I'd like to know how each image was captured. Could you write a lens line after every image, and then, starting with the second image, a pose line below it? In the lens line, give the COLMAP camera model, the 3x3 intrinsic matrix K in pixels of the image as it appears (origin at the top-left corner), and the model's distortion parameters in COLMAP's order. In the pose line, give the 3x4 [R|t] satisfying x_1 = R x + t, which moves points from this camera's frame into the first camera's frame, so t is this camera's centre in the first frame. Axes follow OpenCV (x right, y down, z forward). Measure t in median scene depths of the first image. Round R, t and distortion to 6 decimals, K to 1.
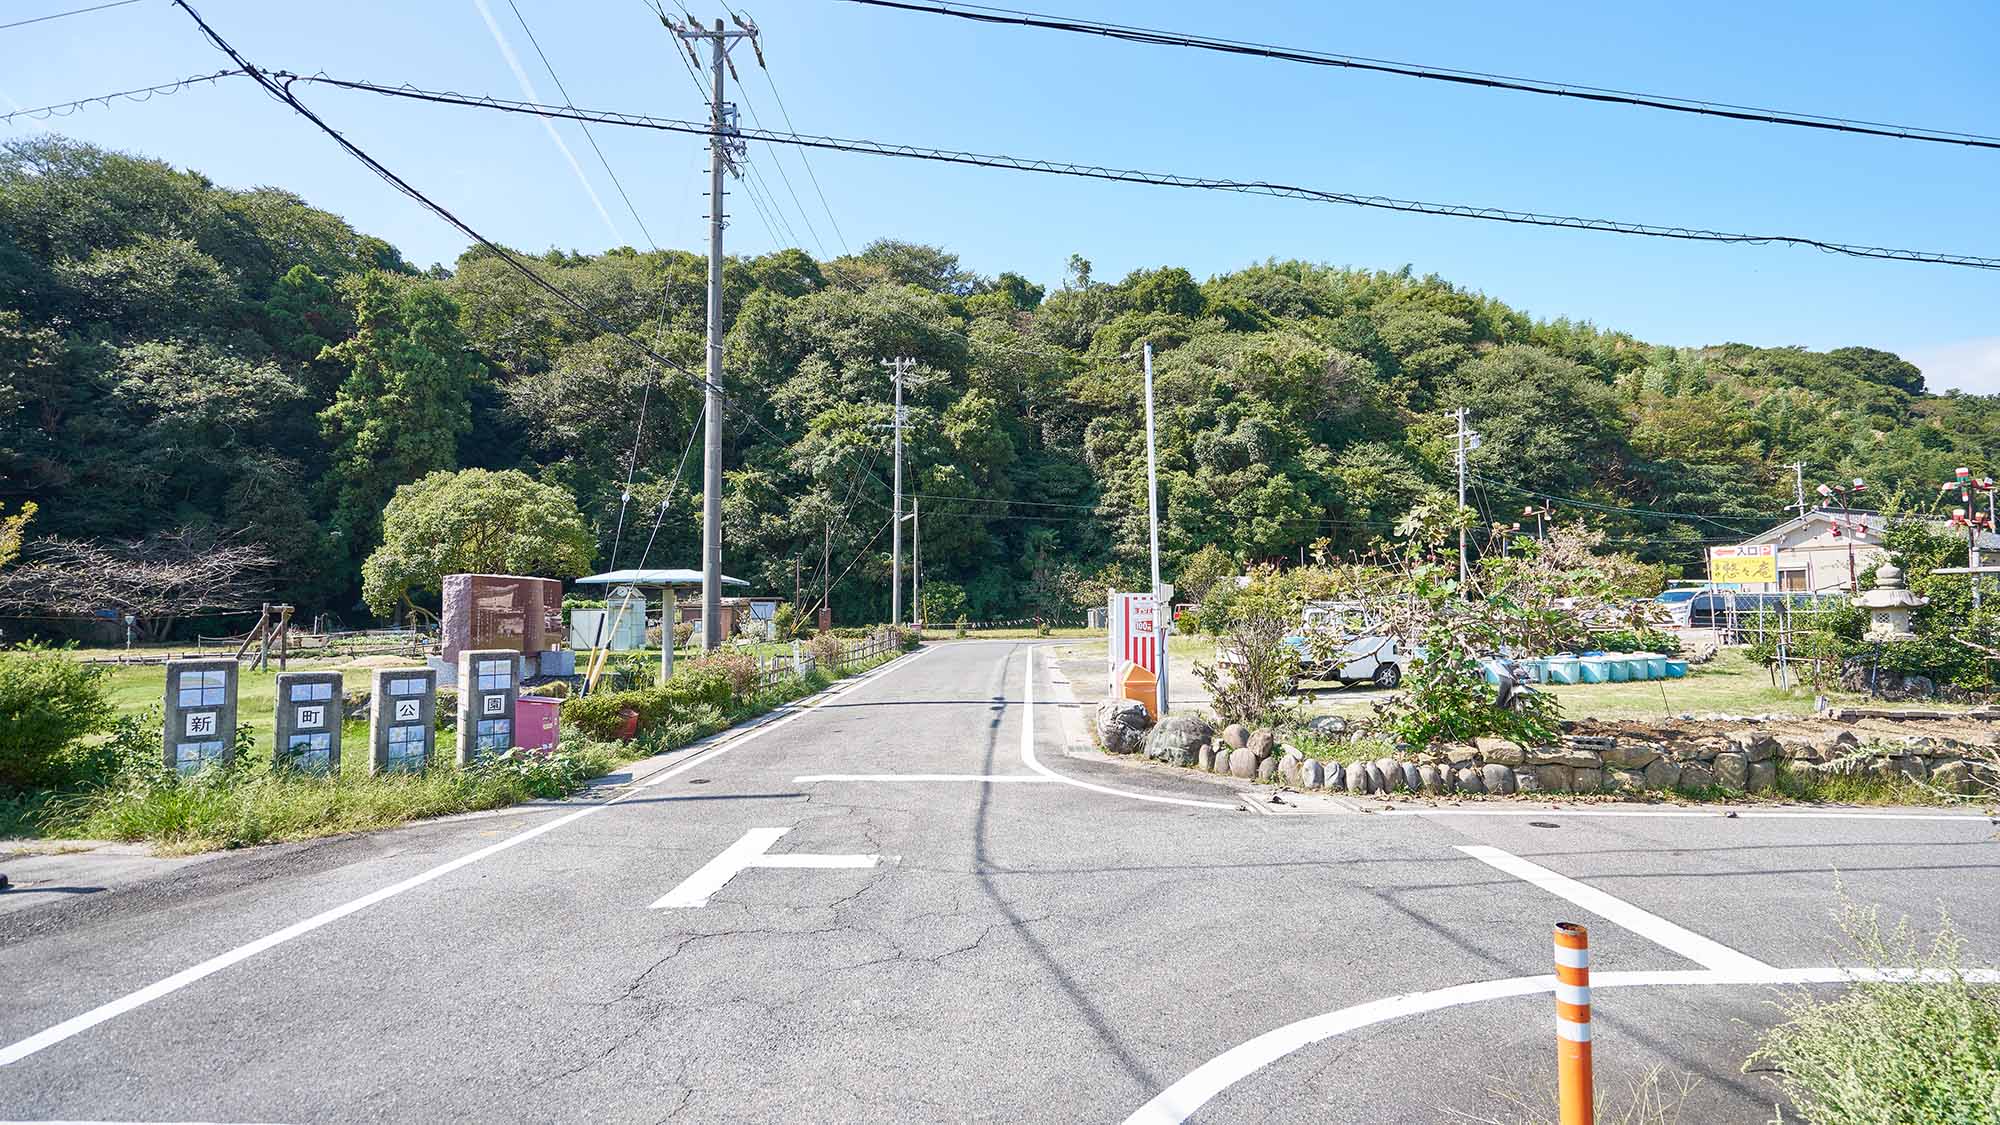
lens RADIAL K [[914.6, 0, 997.3], [0, 914.6, 563.7], [0, 0, 1]] dist [0.003463, -0.001149]
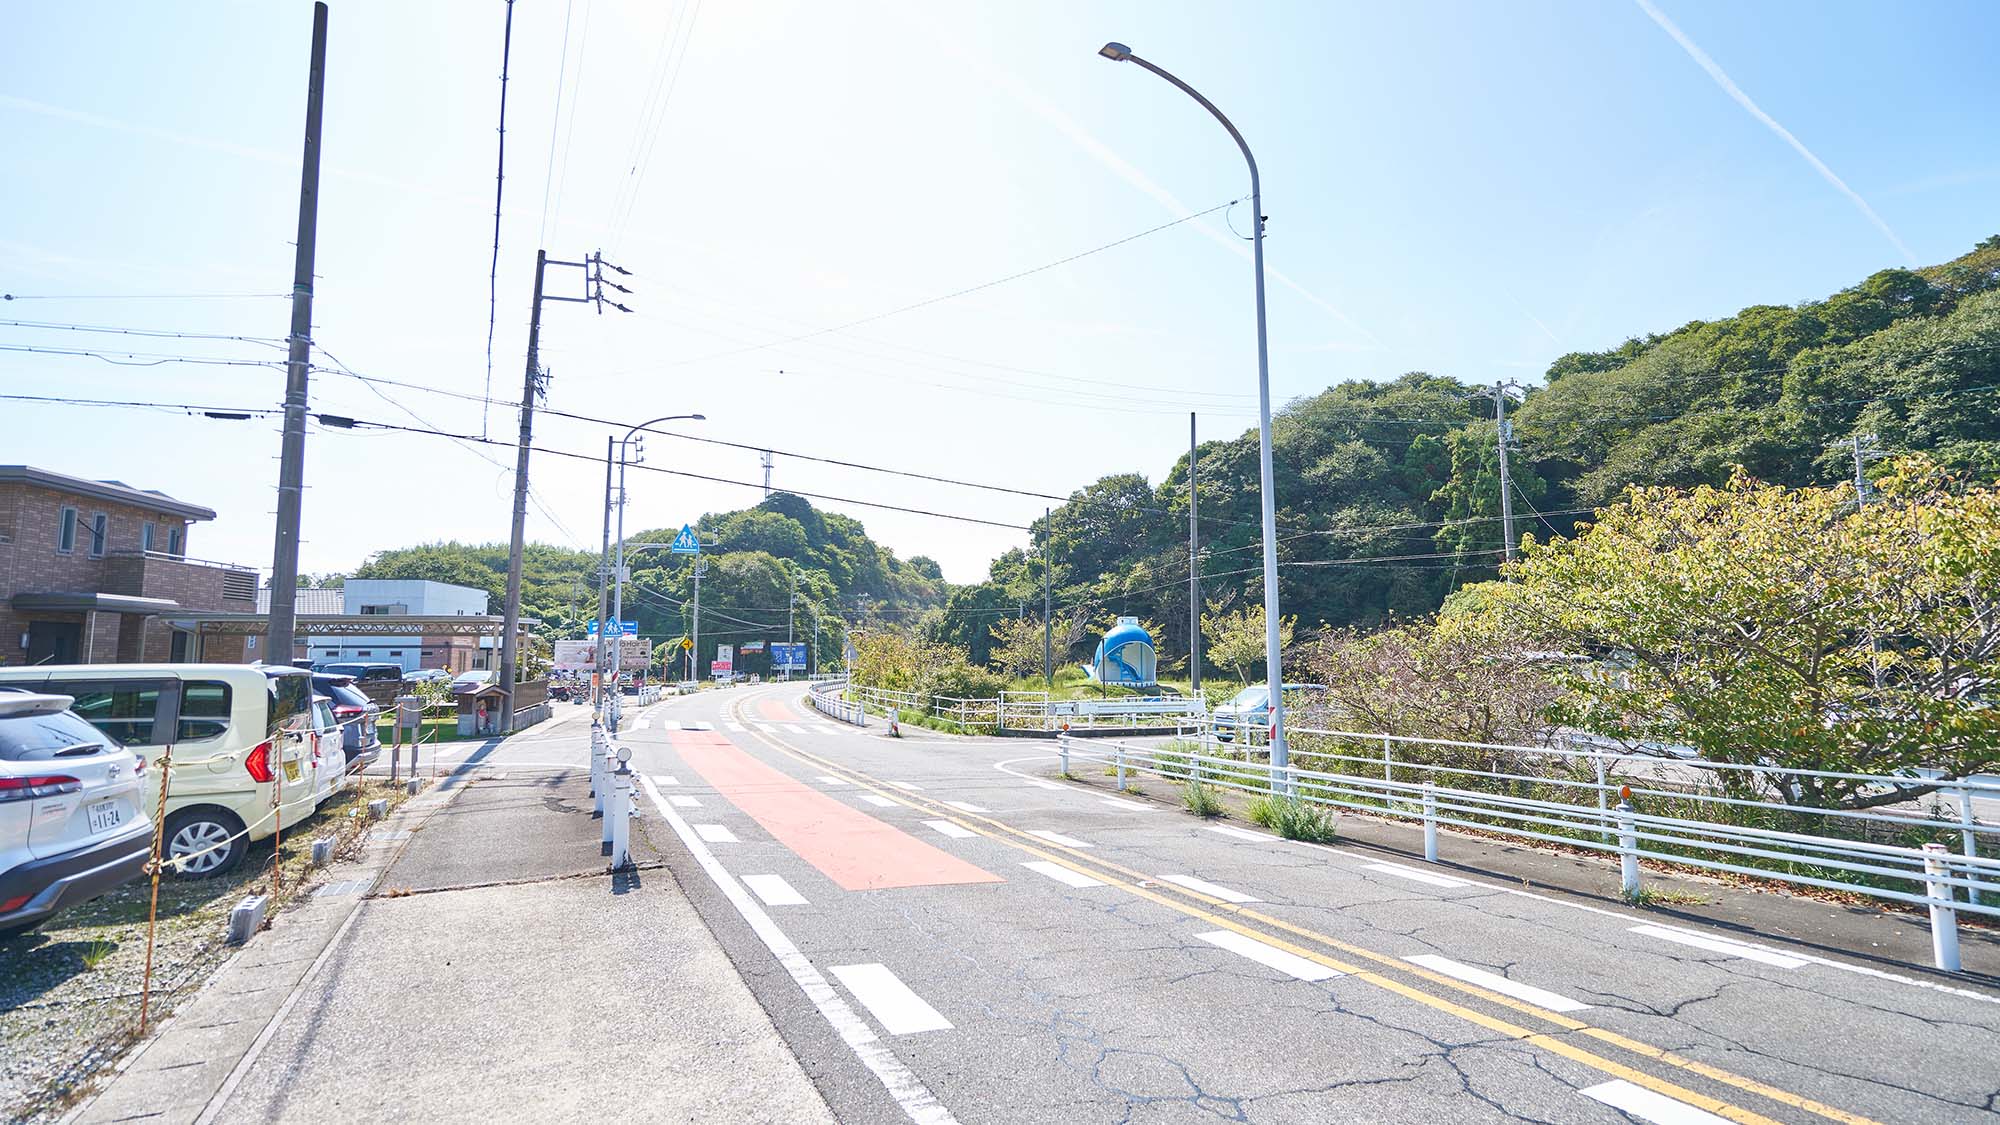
lens RADIAL K [[914.6, 0, 990.9], [0, 914.6, 564.0], [0, 0, 1]] dist [0.003463, -0.001149]
pose [[0.397446, -0.094724, -0.912723, 0.337402], [0.045596, 0.995468, -0.083457, -0.024673], [0.916492, -0.008447, 0.399964, -0.269387]]
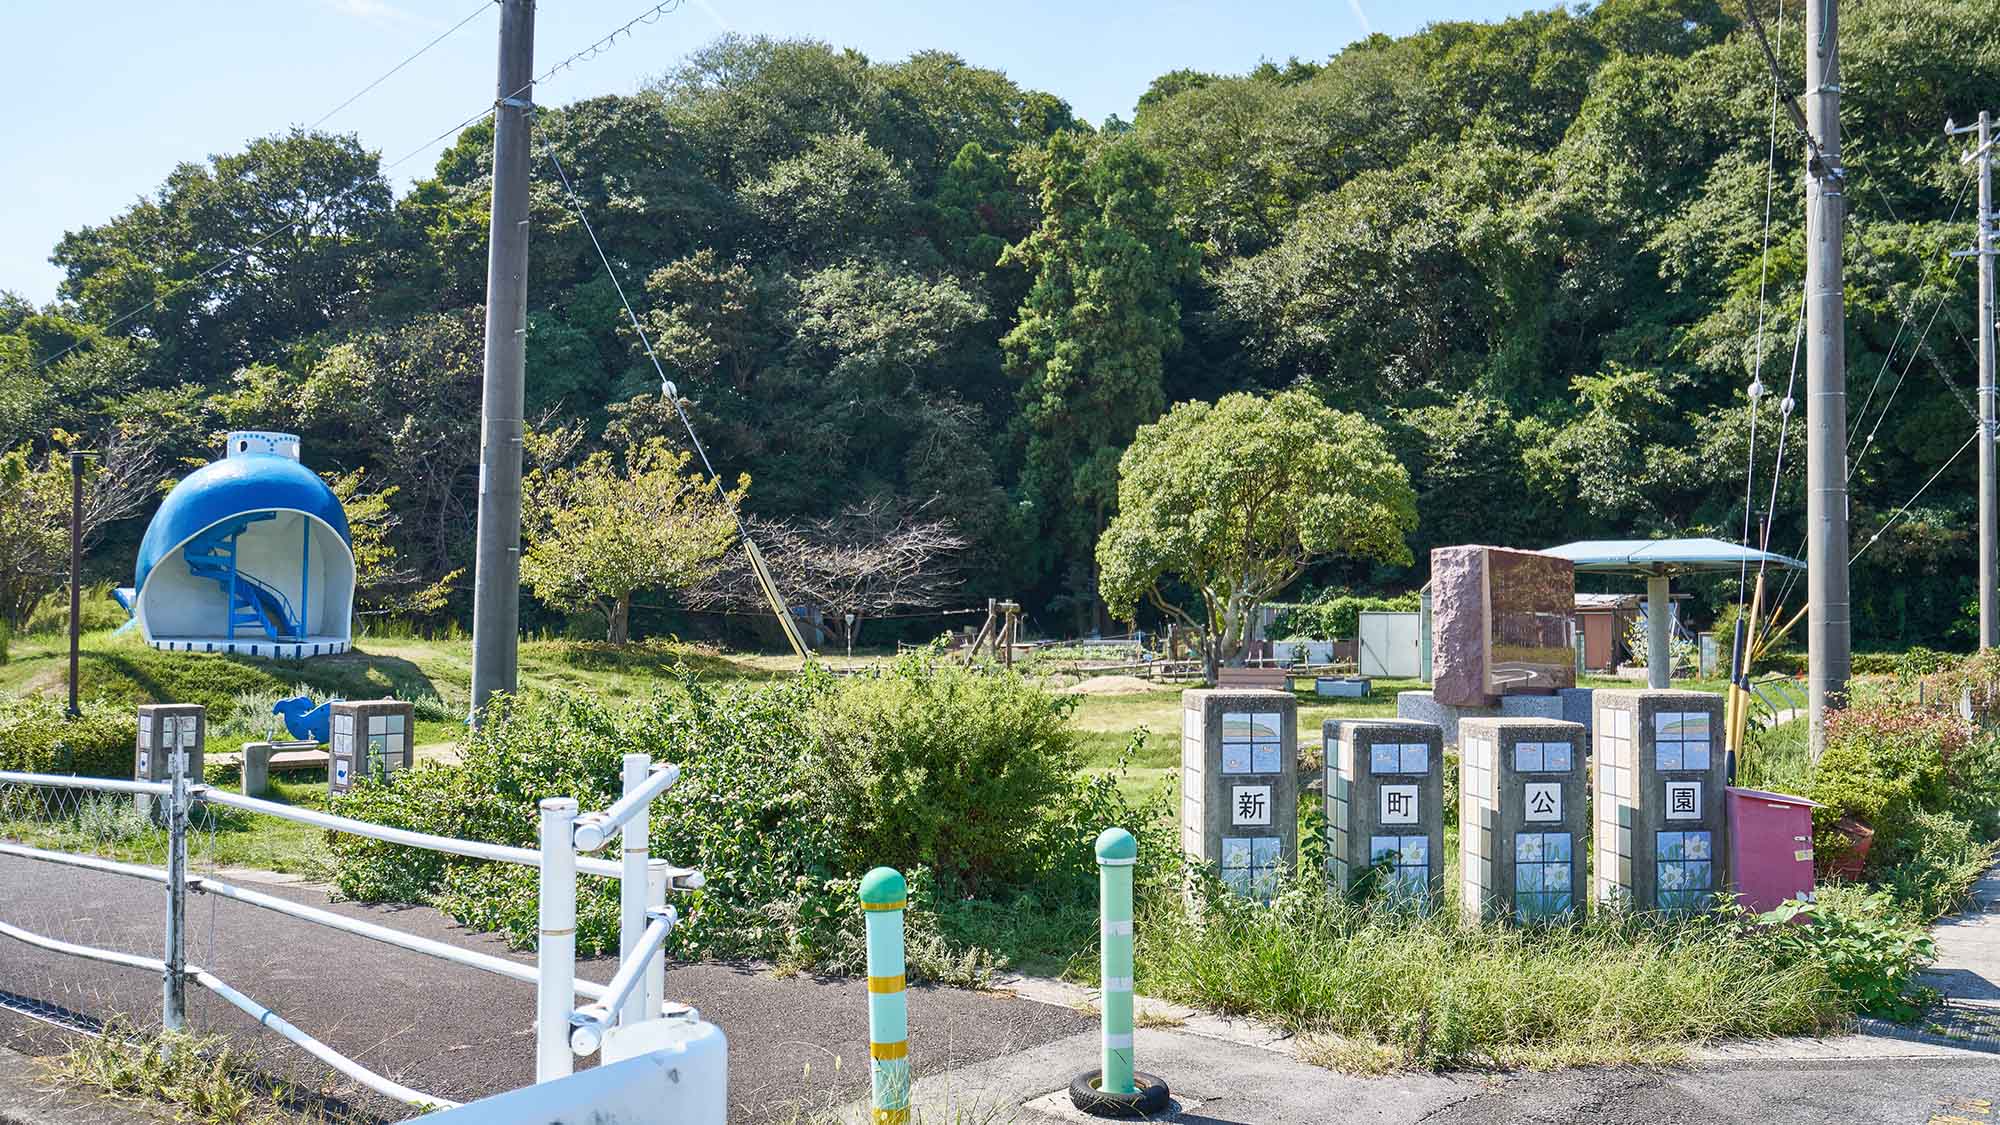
lens RADIAL K [[1481.4, 0, 1005.3], [0, 1481.4, 567.9], [0, 0, 1]] dist [-0.013289, 0.002032]
pose [[0.826312, -0.005507, -0.563186, -0.074209], [0.015638, 0.999791, 0.013168, 0.002049], [0.562996, -0.019688, 0.826225, 0.024463]]
